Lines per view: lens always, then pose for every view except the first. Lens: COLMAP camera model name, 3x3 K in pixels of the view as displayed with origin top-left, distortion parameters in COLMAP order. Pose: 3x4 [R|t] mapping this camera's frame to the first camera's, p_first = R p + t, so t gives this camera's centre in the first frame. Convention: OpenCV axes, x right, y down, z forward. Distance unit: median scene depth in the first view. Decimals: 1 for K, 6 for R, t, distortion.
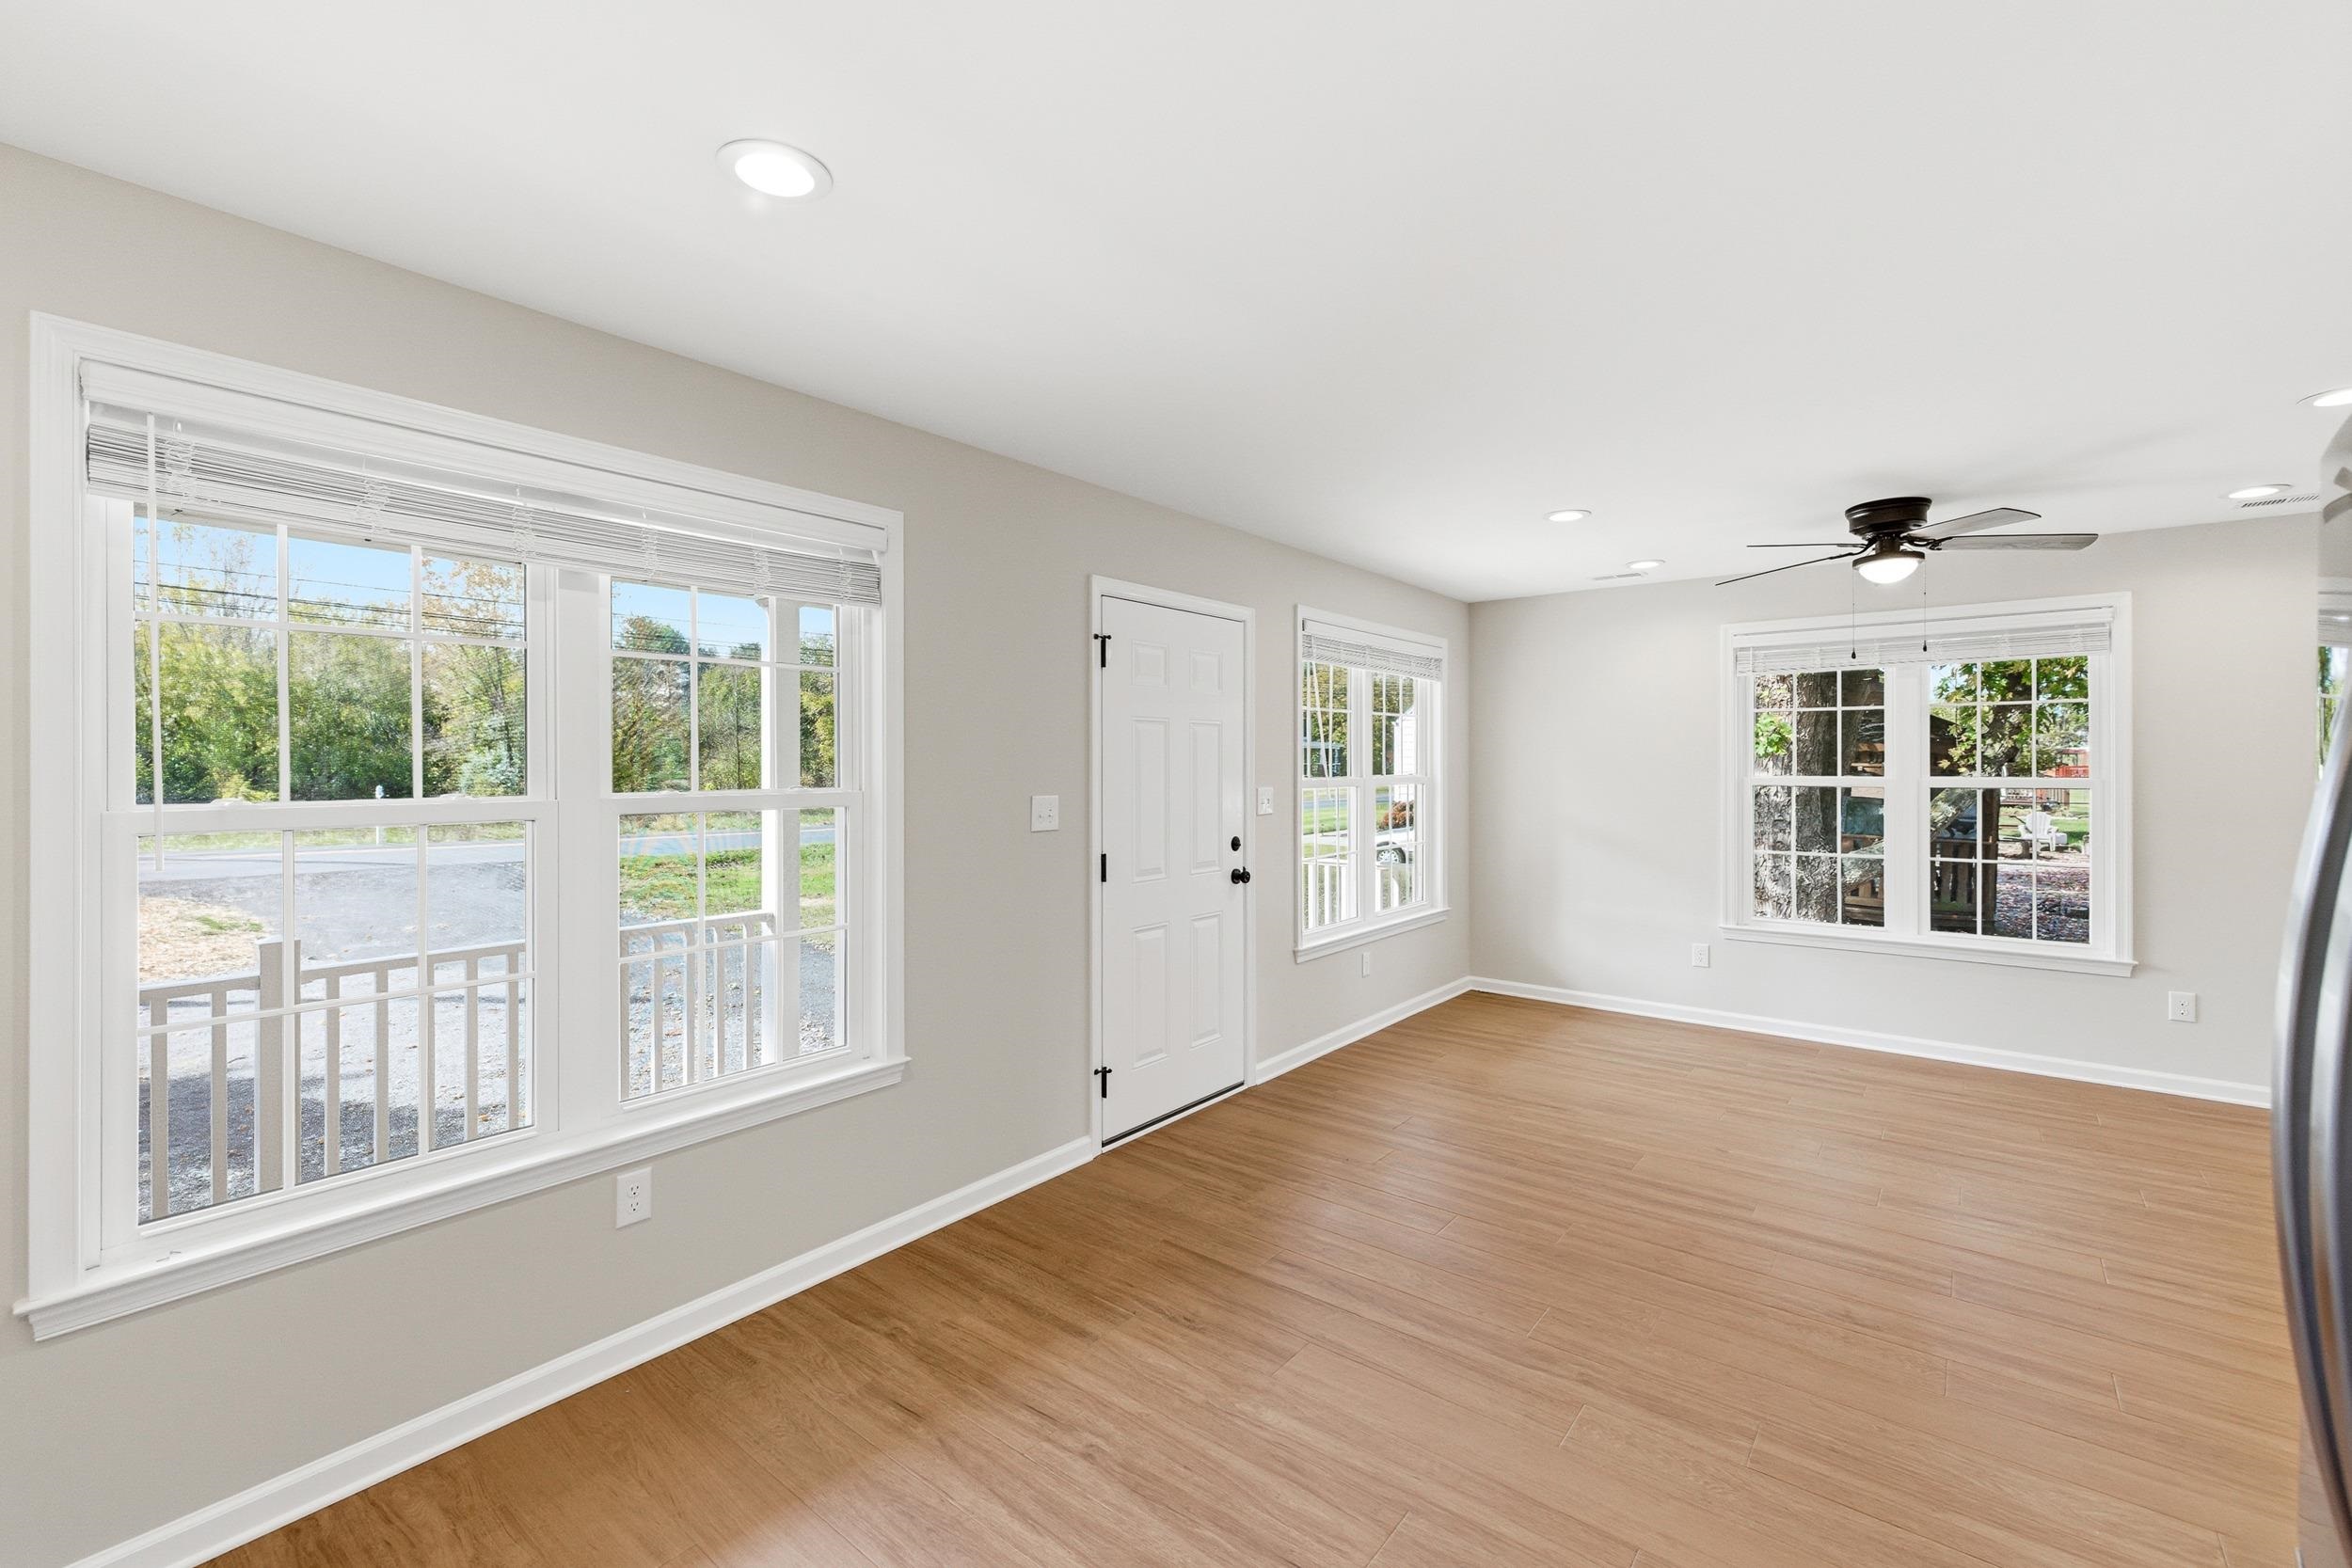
lens RADIAL K [[990.3, 0, 1198.9], [0, 990.3, 776.1], [0, 0, 1]] dist [0.010203, -0.003230]
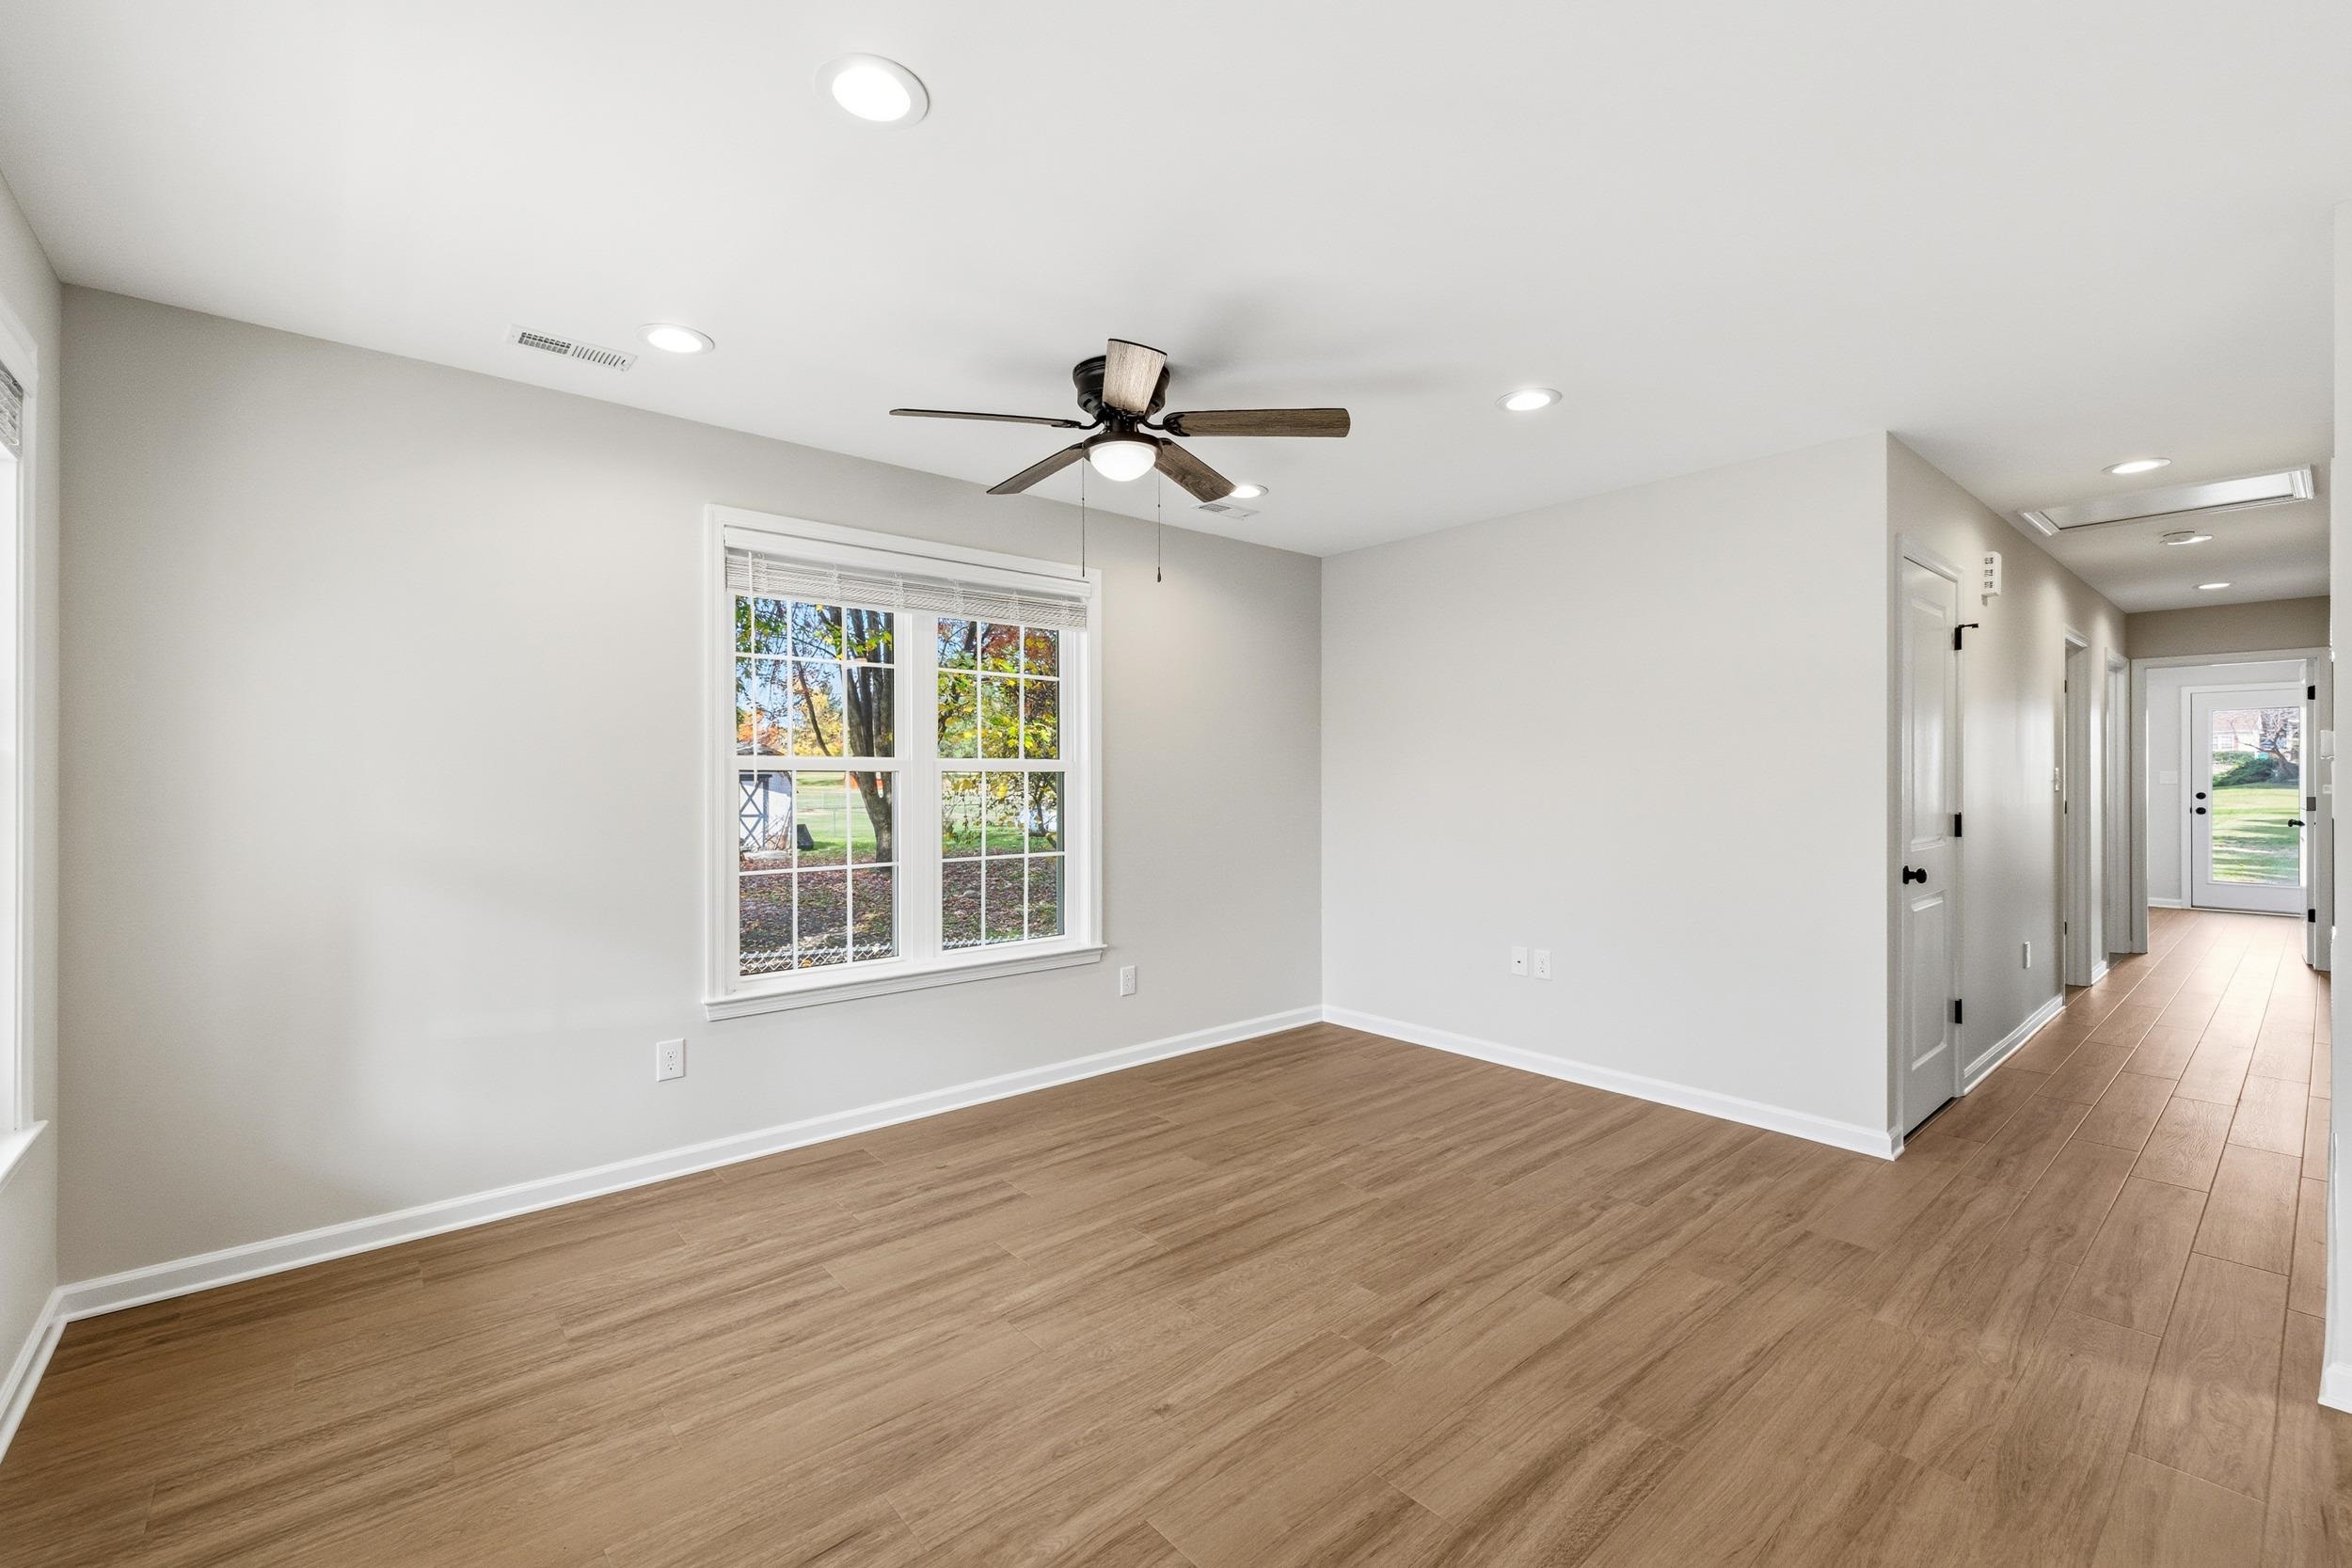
lens RADIAL K [[990.3, 0, 1122.1], [0, 990.3, 770.6], [0, 0, 1]] dist [0.010203, -0.003230]
pose [[0.225214, 0.011284, 0.974244, -0.008049], [0.018750, 0.999698, -0.015913, 0.030603], [-0.974129, 0.021851, 0.224934, 0.746832]]
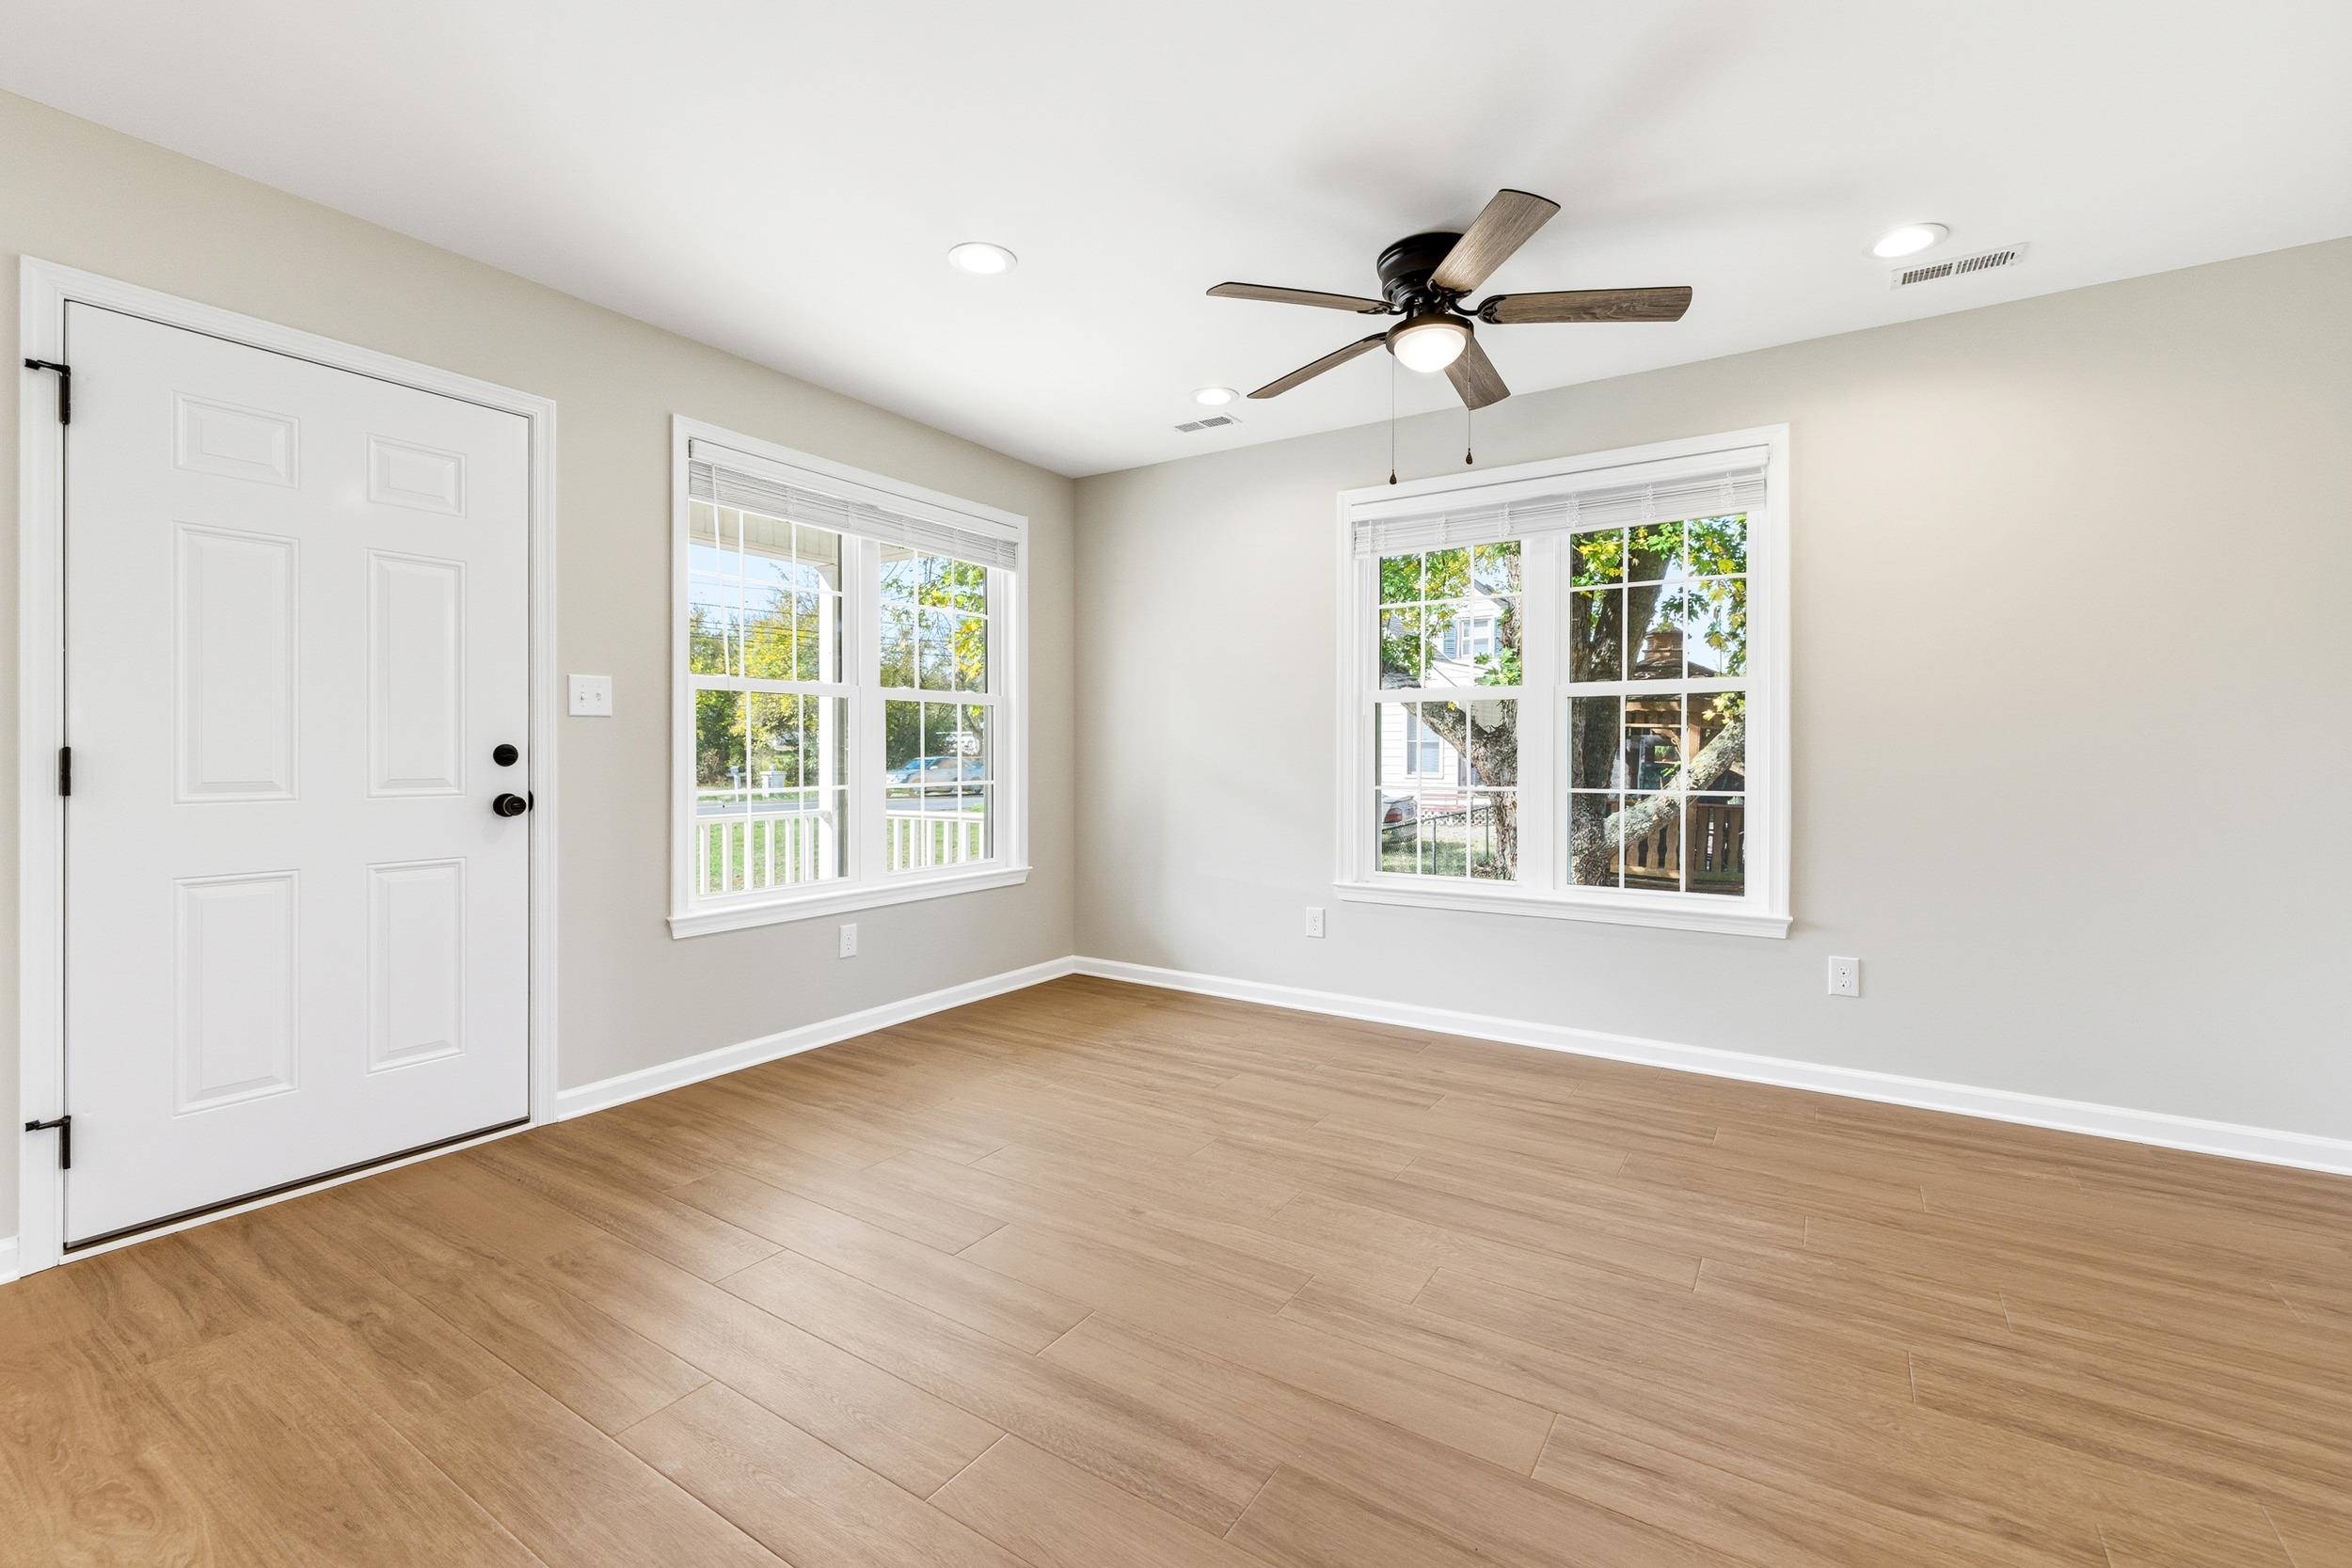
lens RADIAL K [[990.3, 0, 1216.3], [0, 990.3, 767.9], [0, 0, 1]] dist [0.010203, -0.003230]
pose [[0.995110, 0.002683, 0.098733, 0.431410], [-0.002648, 0.999996, -0.000484, 0.074677], [-0.098734, 0.000220, 0.995114, 0.297075]]
